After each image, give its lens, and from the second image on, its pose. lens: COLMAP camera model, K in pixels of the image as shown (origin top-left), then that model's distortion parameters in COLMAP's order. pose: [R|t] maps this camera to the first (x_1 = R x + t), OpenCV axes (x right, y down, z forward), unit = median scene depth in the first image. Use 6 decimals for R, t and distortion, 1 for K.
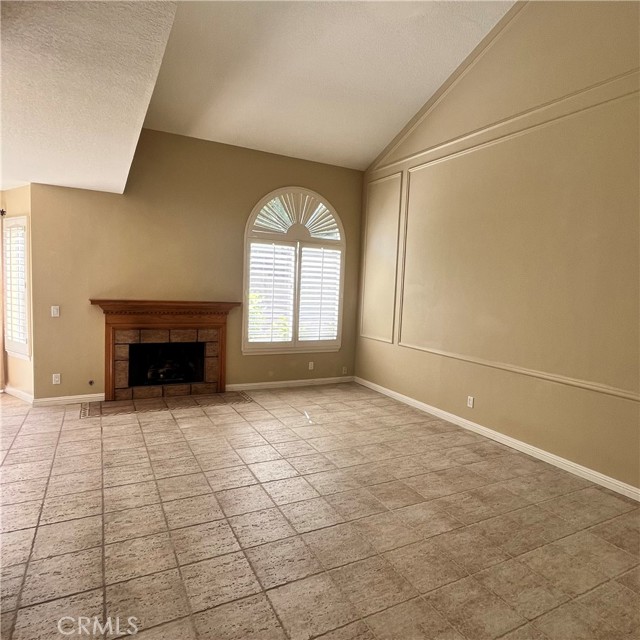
lens RADIAL K [[418.5, 0, 320.0], [0, 418.5, 320.0], [0, 0, 1]] dist [-0.001604, -0.002545]
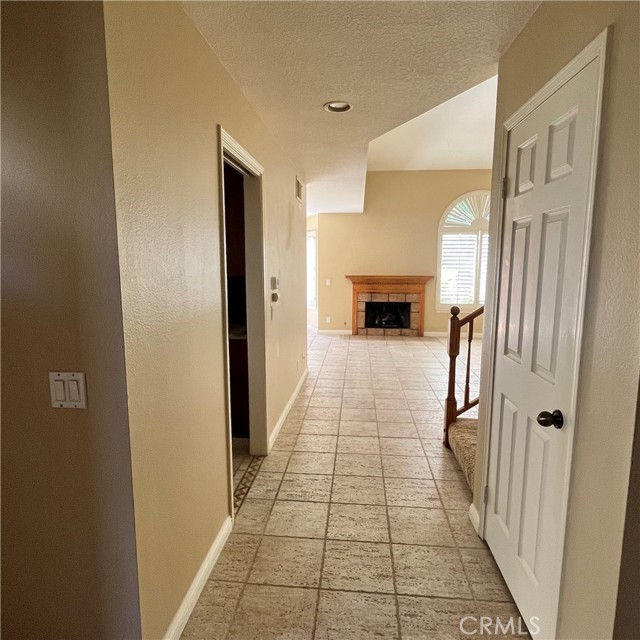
lens RADIAL K [[418.5, 0, 320.0], [0, 418.5, 320.0], [0, 0, 1]] dist [-0.001604, -0.002545]
pose [[0.837784, 0.033542, -0.544971, 0.314173], [-0.011793, 0.998990, 0.043358, 0.059942], [0.545875, -0.029898, 0.837333, -0.517068]]
